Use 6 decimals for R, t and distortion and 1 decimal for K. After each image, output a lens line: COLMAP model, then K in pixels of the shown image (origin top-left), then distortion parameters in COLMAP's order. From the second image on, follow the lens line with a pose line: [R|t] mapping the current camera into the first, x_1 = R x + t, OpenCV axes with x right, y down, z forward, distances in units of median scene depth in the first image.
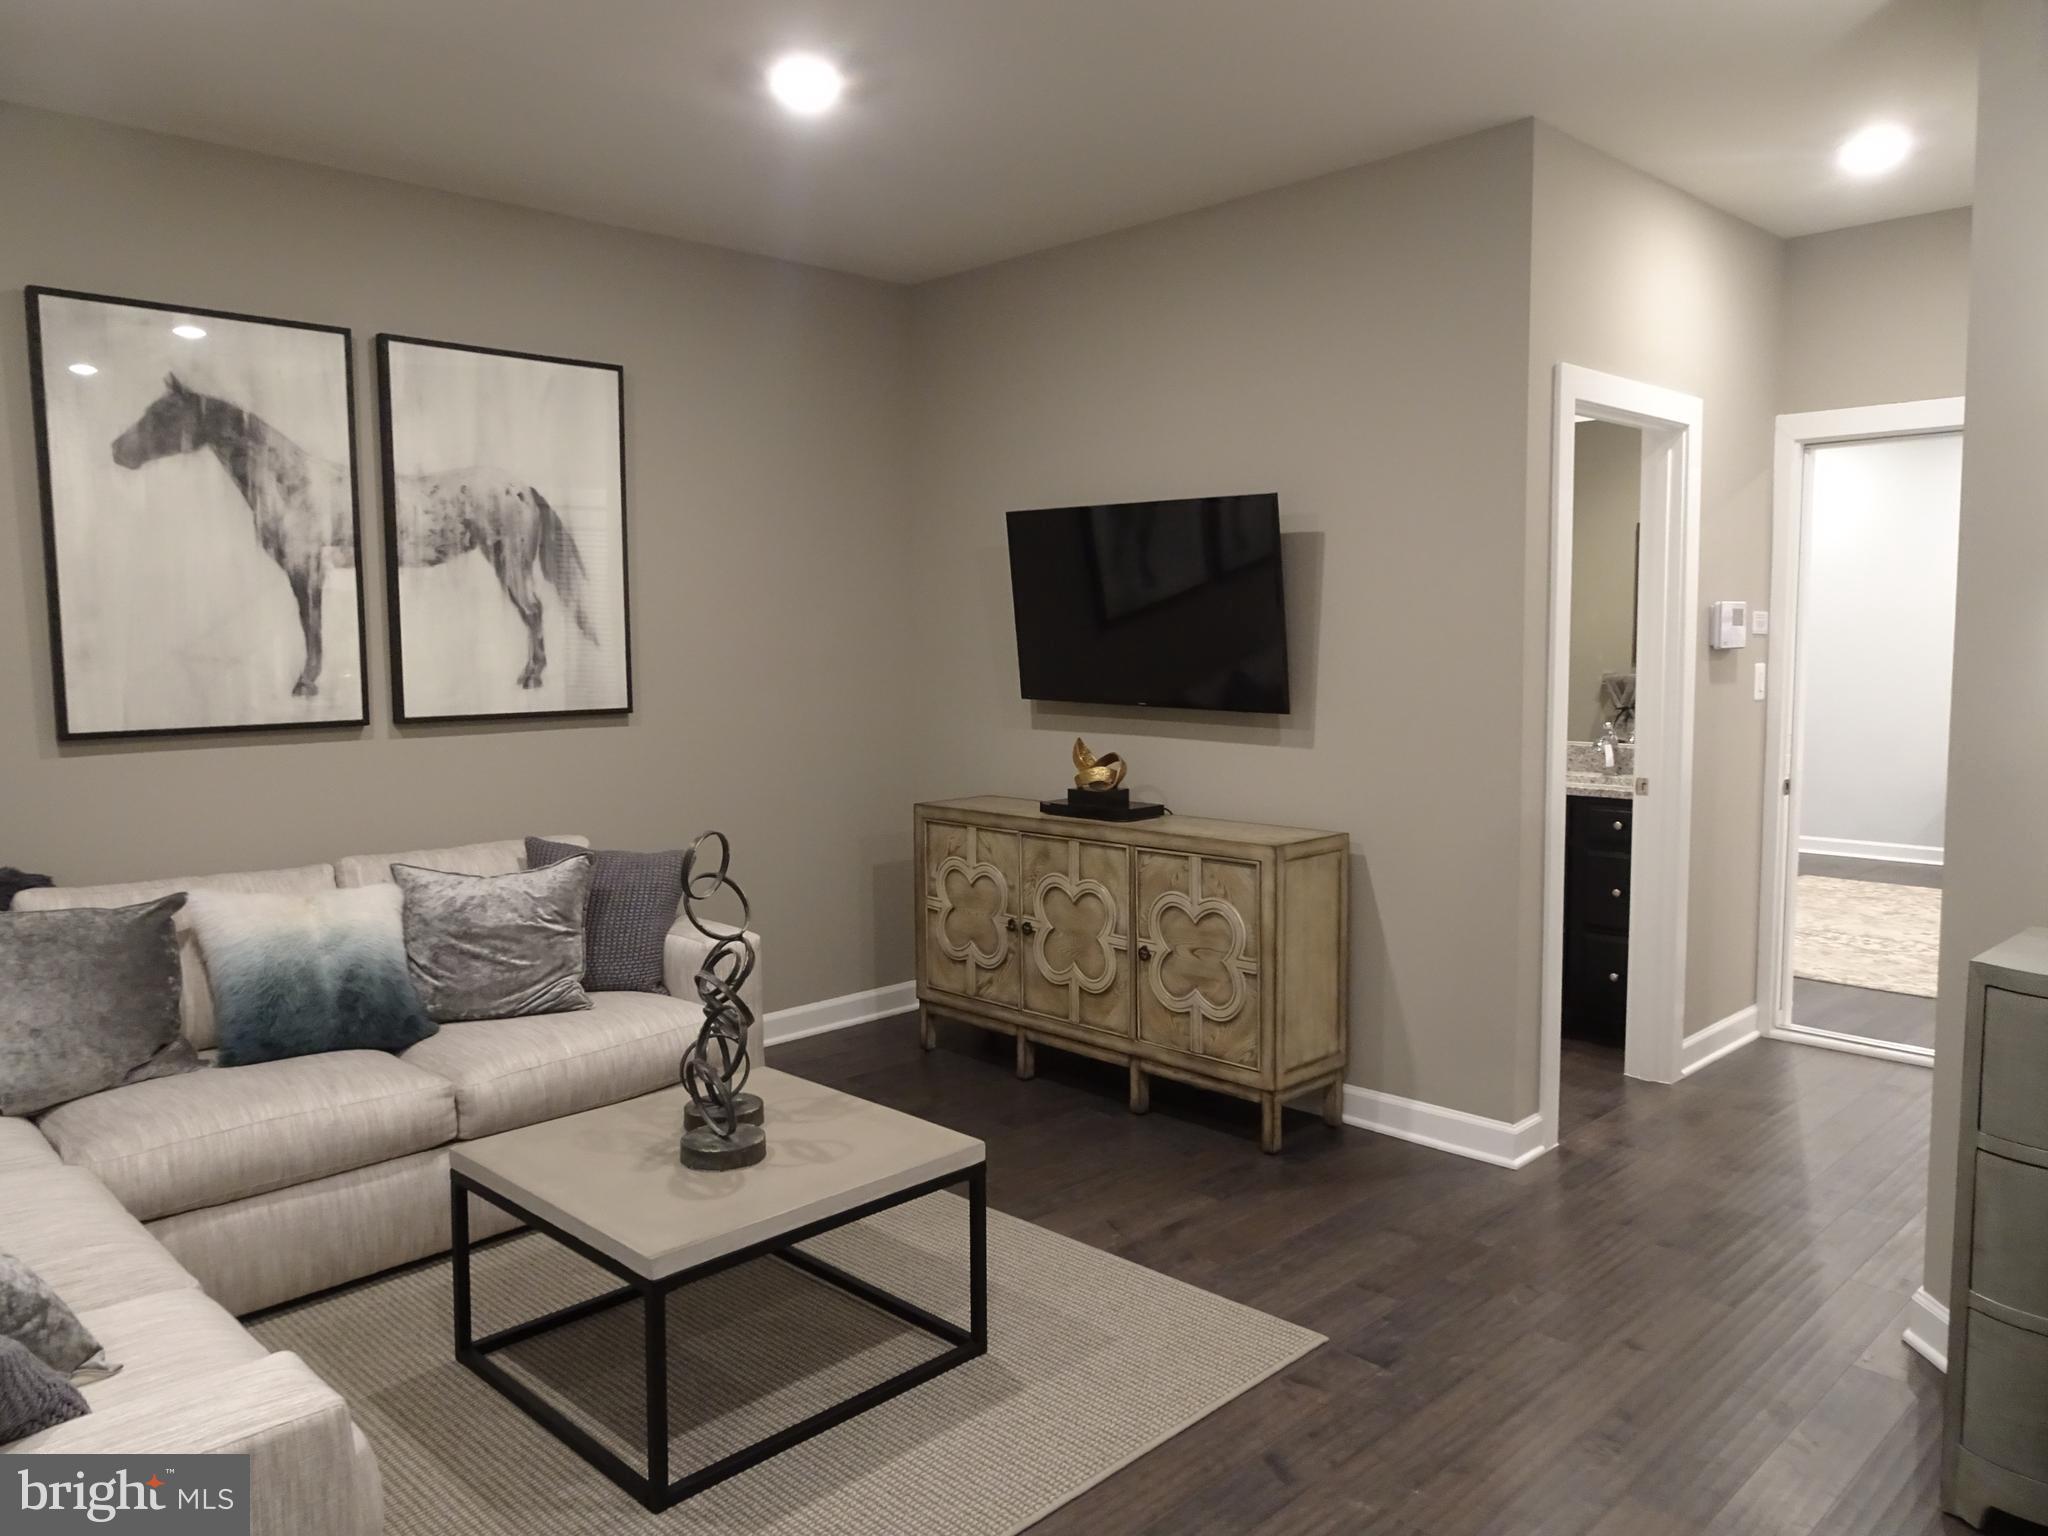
lens RADIAL K [[1462.5, 0, 1026.0], [0, 1462.5, 763.6], [0, 0, 1]] dist [0.006339, -0.004298]
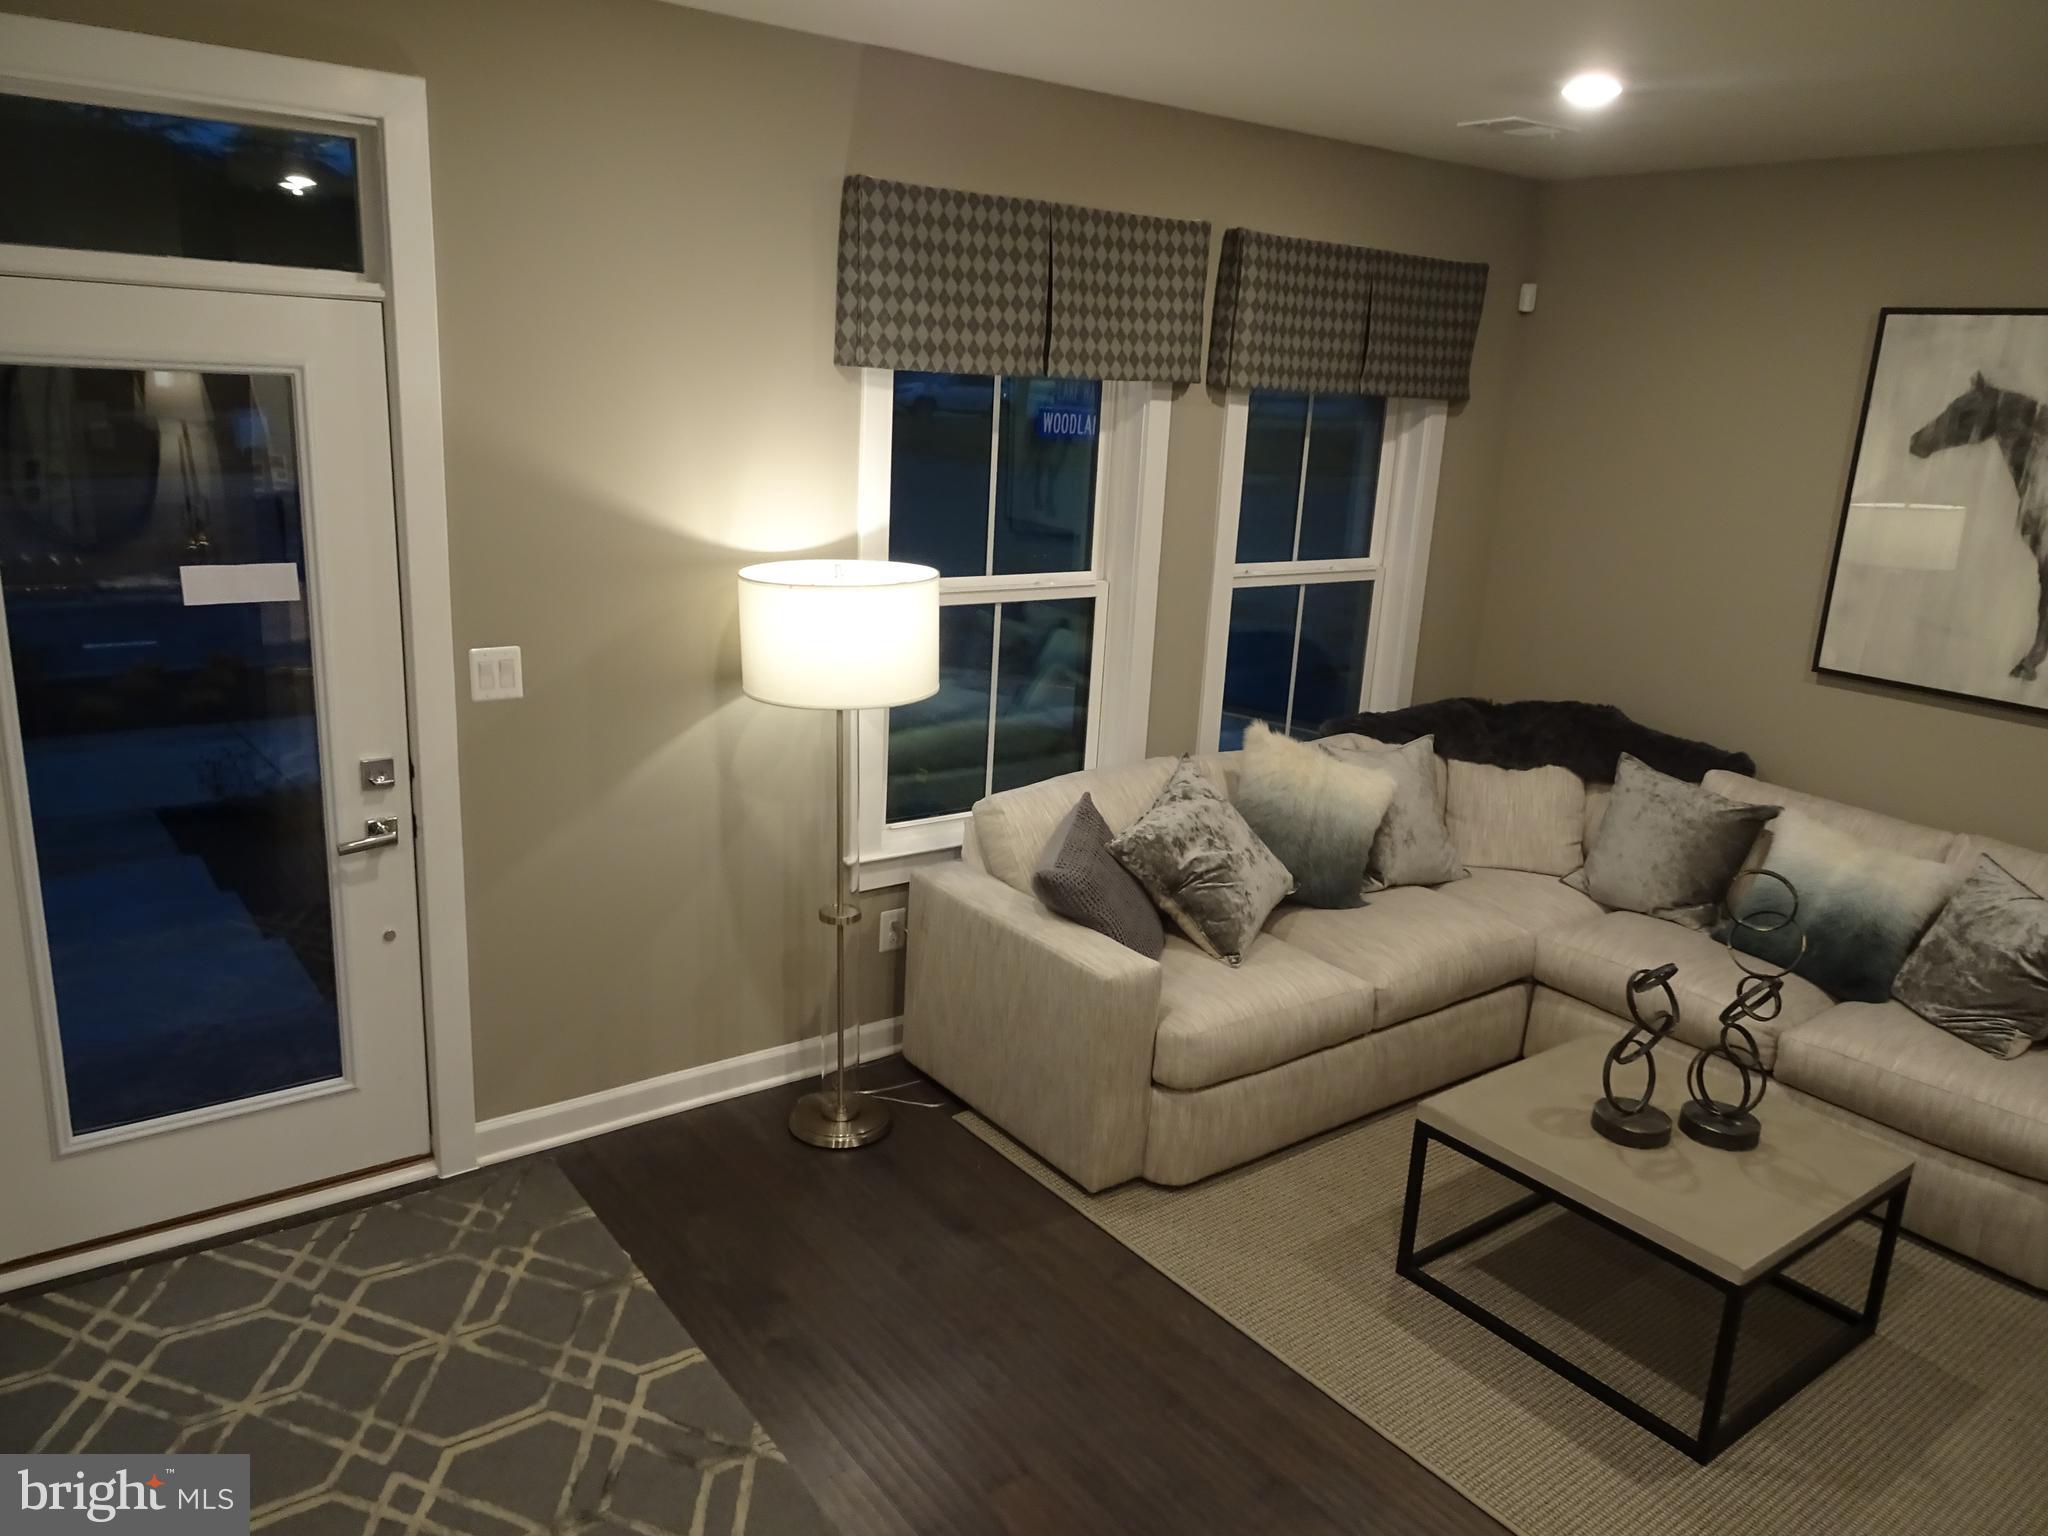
lens RADIAL K [[1462.5, 0, 1024.1], [0, 1462.5, 766.5], [0, 0, 1]] dist [0.006339, -0.004298]
pose [[-0.137461, 0.258092, -0.956291, 0.652111], [-0.138137, 0.951026, 0.276528, -0.187978], [0.980828, 0.170111, -0.095077, 0.443825]]
